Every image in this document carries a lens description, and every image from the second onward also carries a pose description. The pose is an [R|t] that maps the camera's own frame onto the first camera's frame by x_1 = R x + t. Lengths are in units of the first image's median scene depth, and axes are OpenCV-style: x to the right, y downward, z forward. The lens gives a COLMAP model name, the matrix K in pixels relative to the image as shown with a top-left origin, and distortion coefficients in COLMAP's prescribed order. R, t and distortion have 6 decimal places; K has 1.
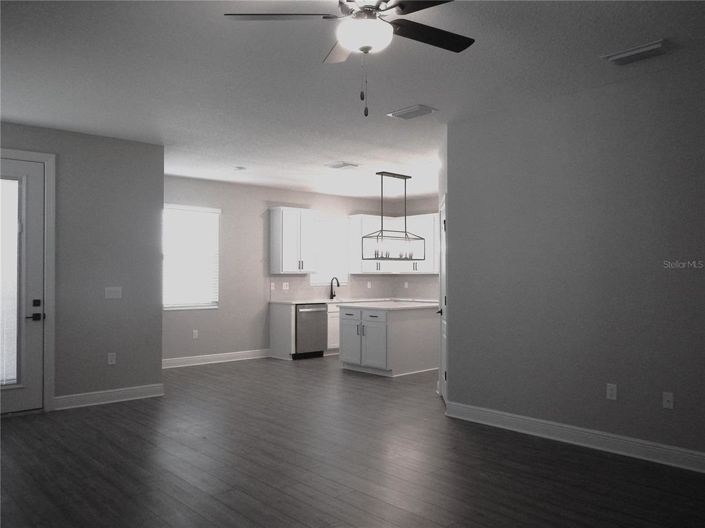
lens RADIAL K [[574.6, 0, 352.4], [0, 574.6, 265.7], [0, 0, 1]] dist [0.013616, -0.001422]
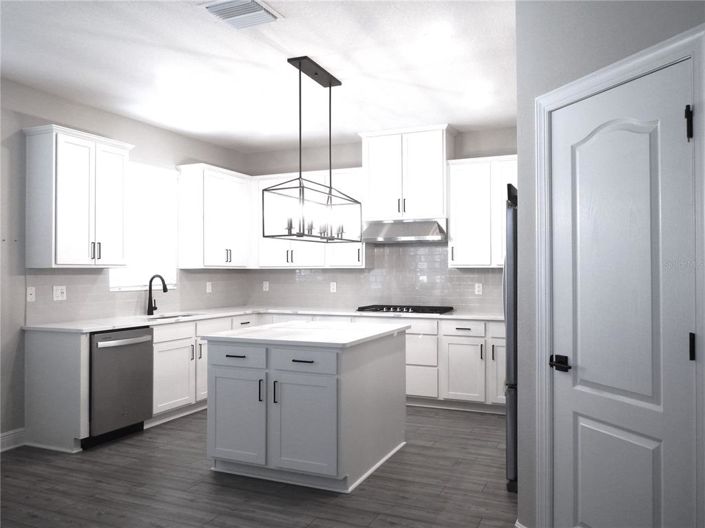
lens RADIAL K [[574.6, 0, 352.3], [0, 574.6, 263.9], [0, 0, 1]] dist [0.013616, -0.001422]
pose [[0.912169, 0.003750, 0.409797, -0.093313], [-0.005559, 0.999979, 0.003223, 0.007617], [-0.409776, -0.005218, 0.912171, 0.464818]]
